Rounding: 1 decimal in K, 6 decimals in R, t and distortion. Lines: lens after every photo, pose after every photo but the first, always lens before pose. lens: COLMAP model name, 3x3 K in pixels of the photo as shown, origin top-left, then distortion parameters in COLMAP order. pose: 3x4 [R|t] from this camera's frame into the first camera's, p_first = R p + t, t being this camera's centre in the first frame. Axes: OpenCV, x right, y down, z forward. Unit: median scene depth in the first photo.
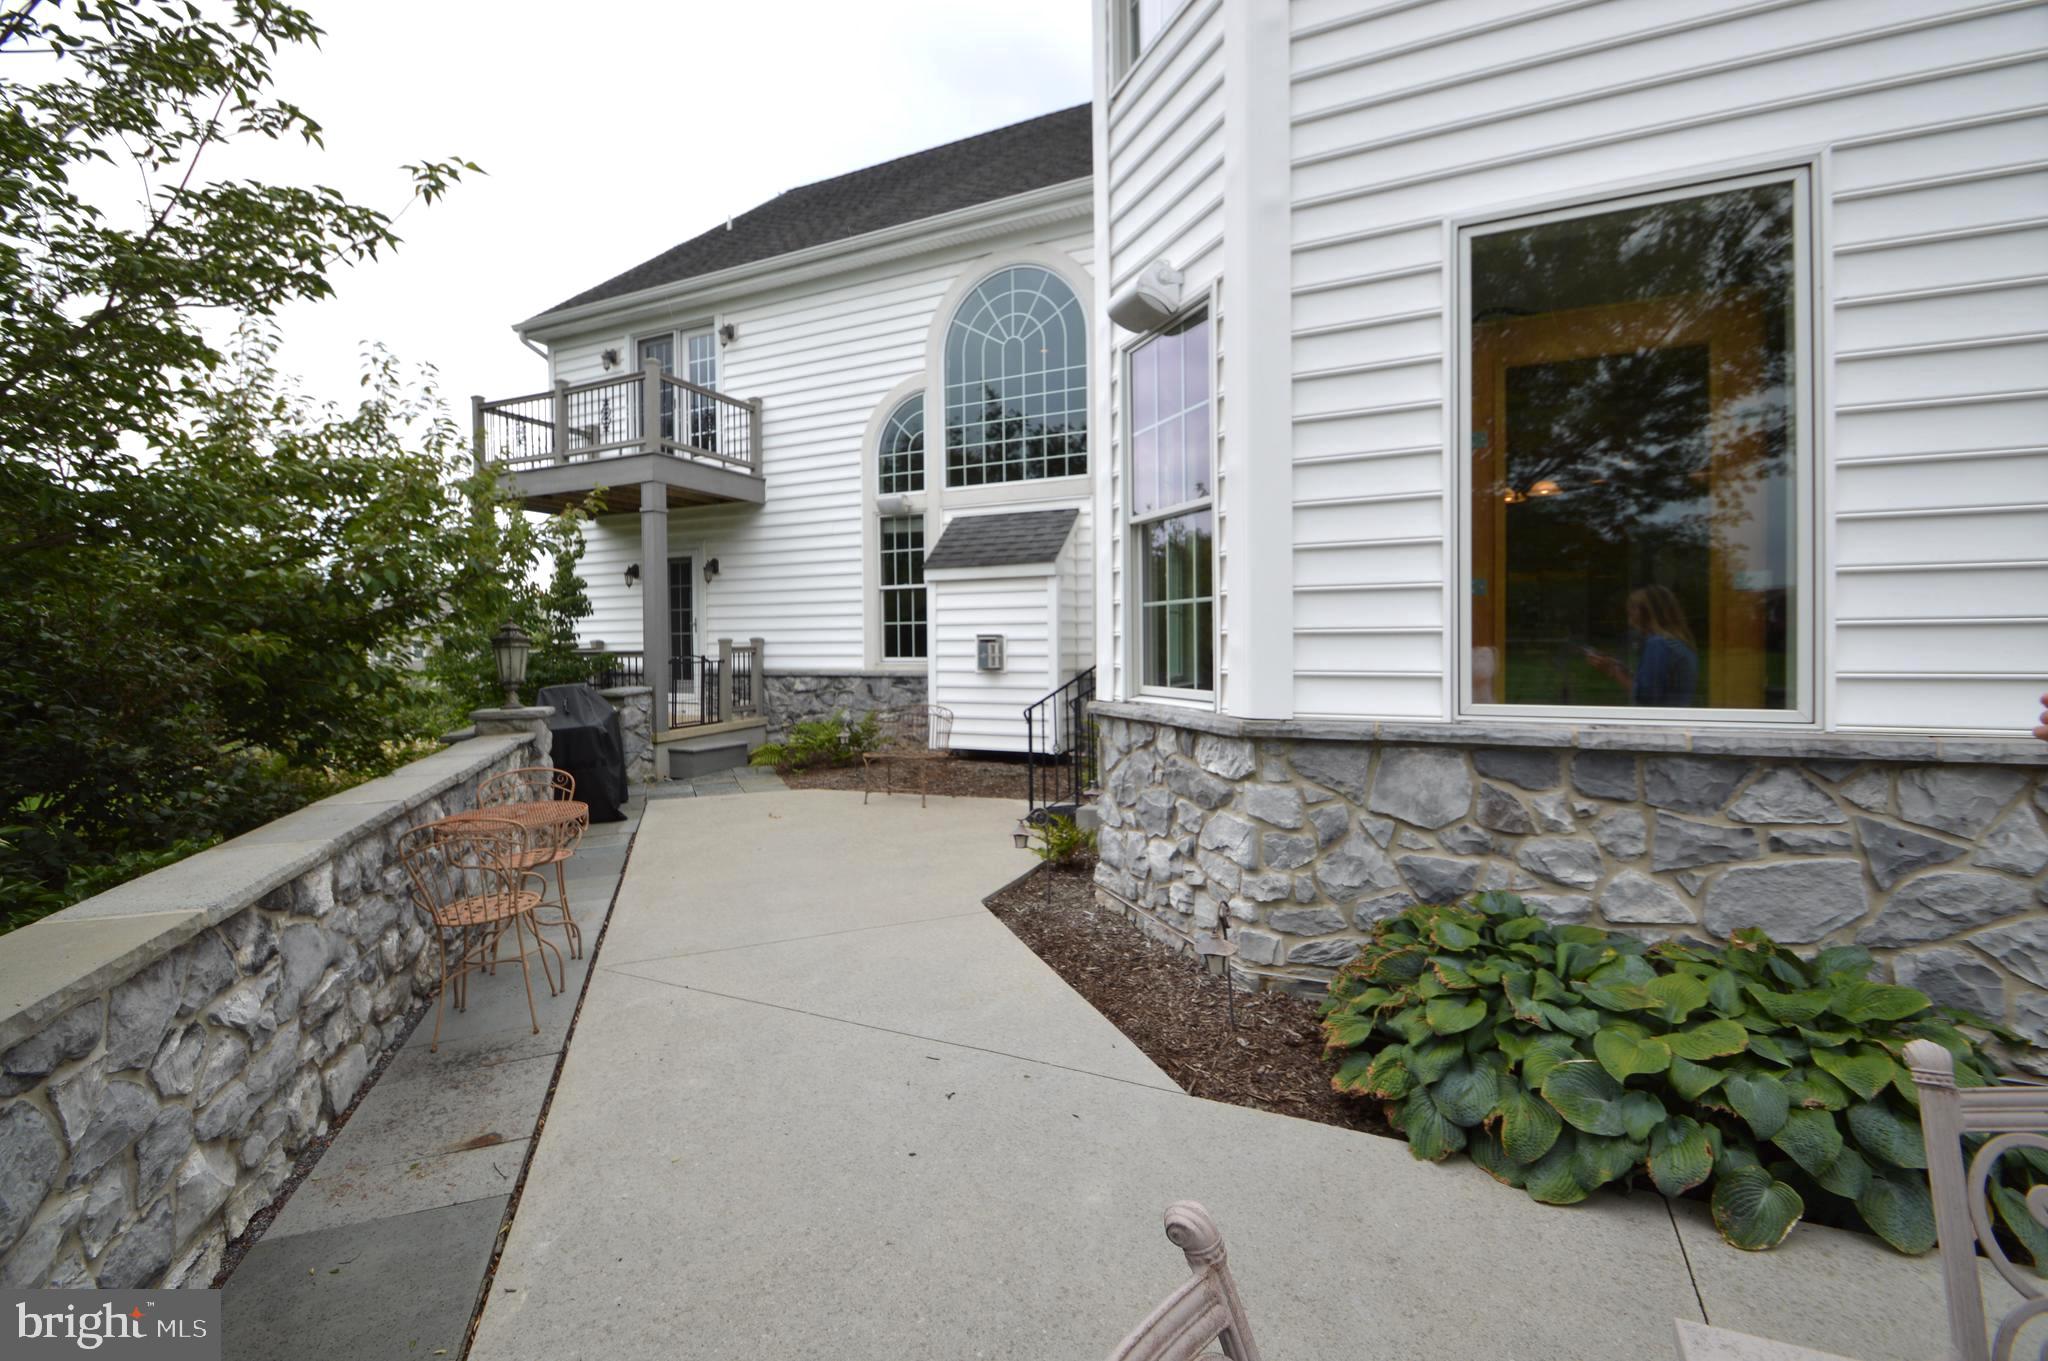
lens RADIAL K [[904.1, 0, 988.7], [0, 904.1, 650.3], [0, 0, 1]] dist [-0.001891, -0.000458]
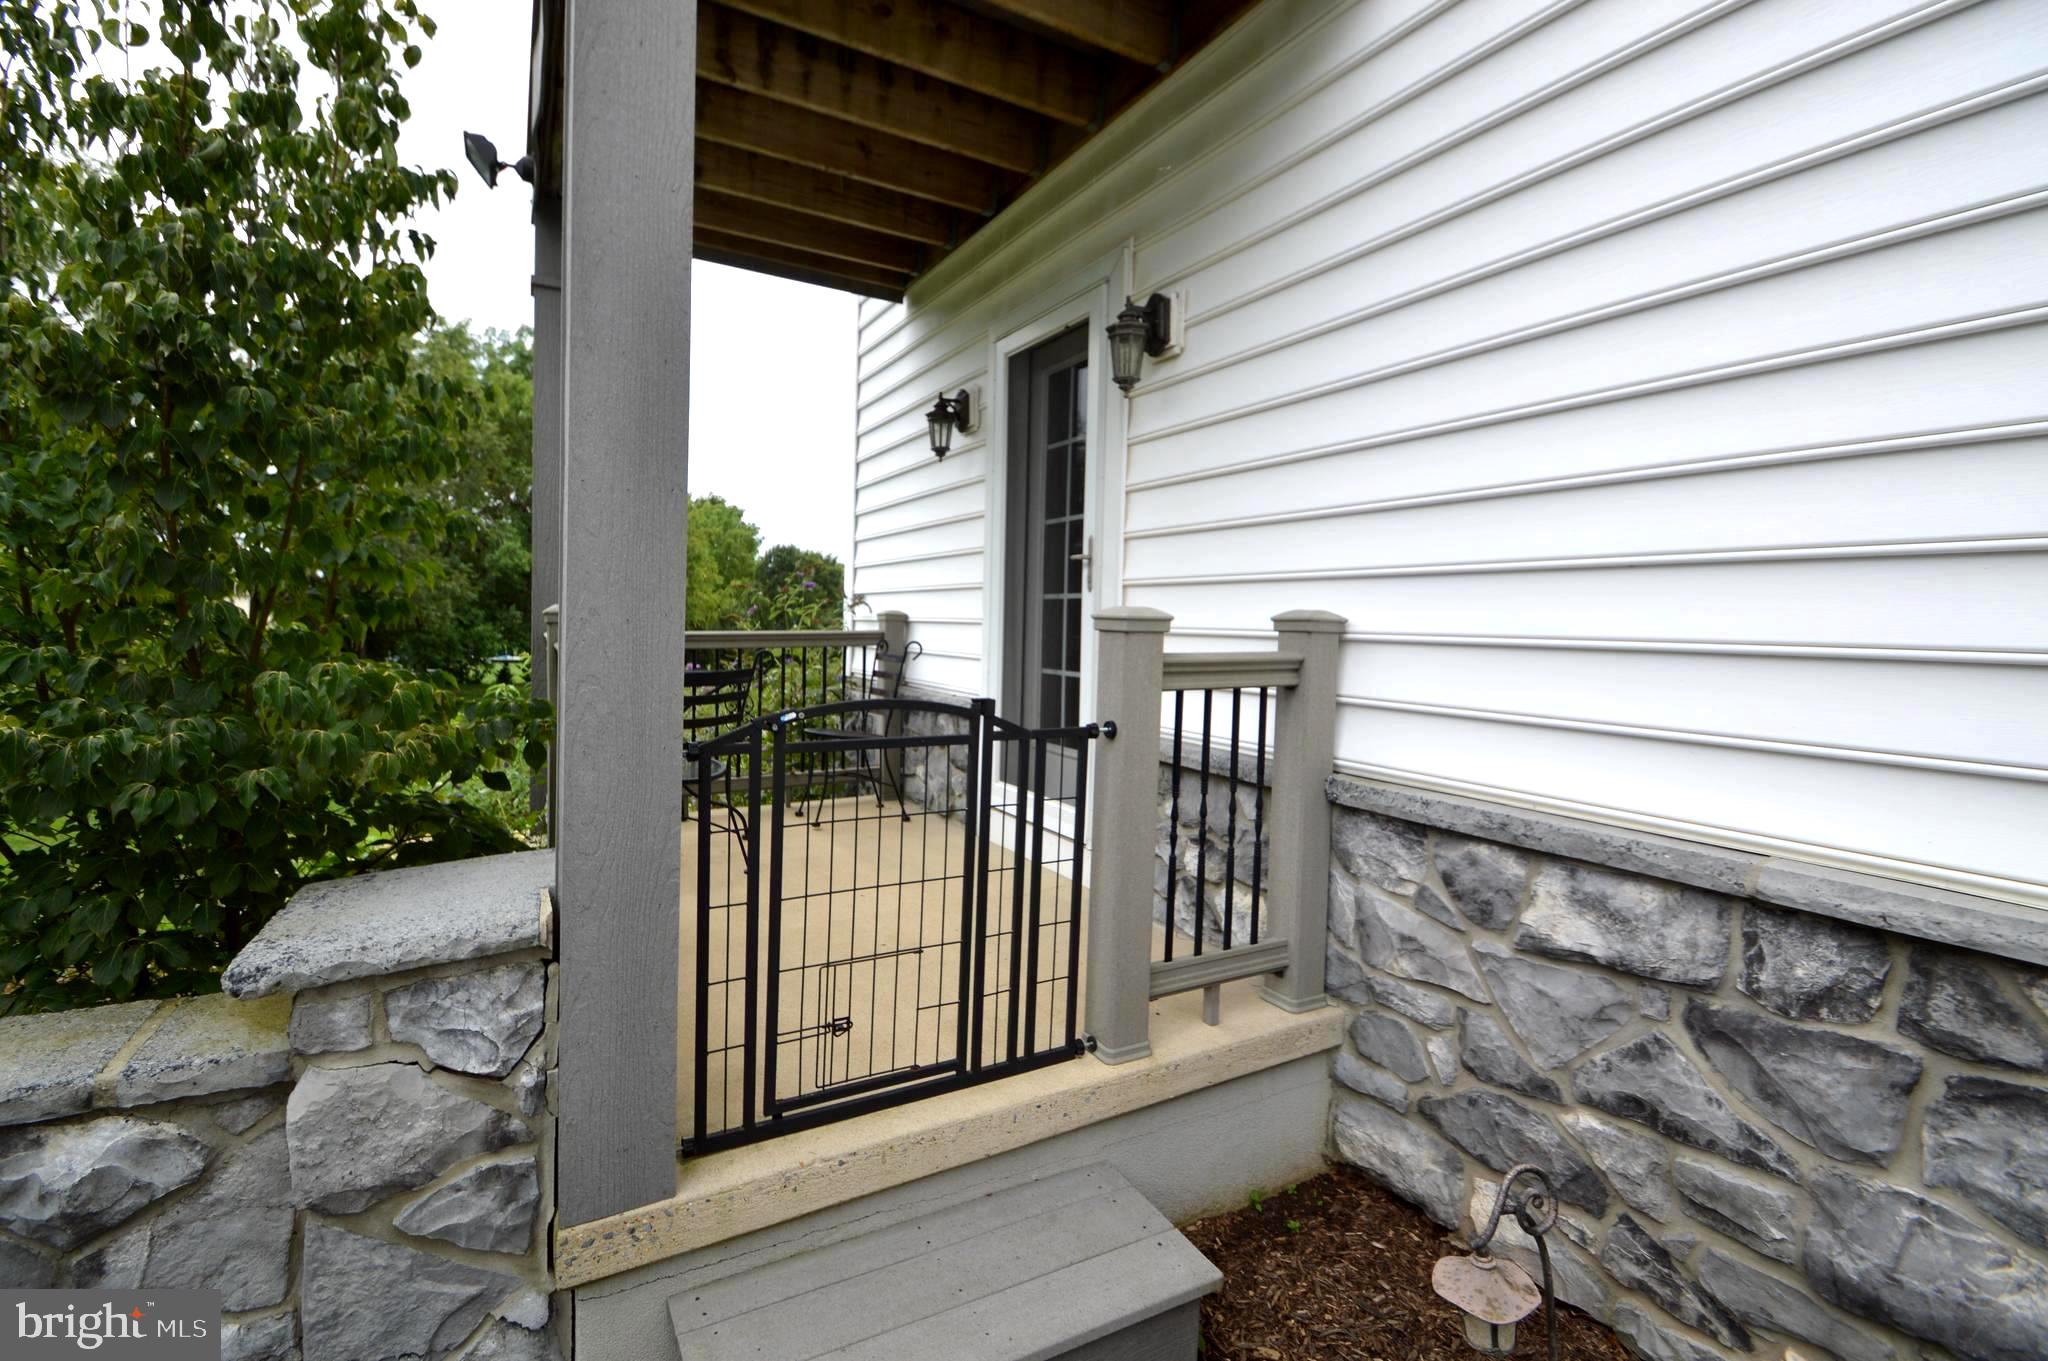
lens RADIAL K [[904.1, 0, 988.7], [0, 904.1, 650.3], [0, 0, 1]] dist [-0.001891, -0.000458]
pose [[0.814109, 0.047953, -0.578729, -0.198116], [-0.038265, 0.998849, 0.028935, -0.008714], [0.579450, -0.001411, 0.815007, 0.797195]]
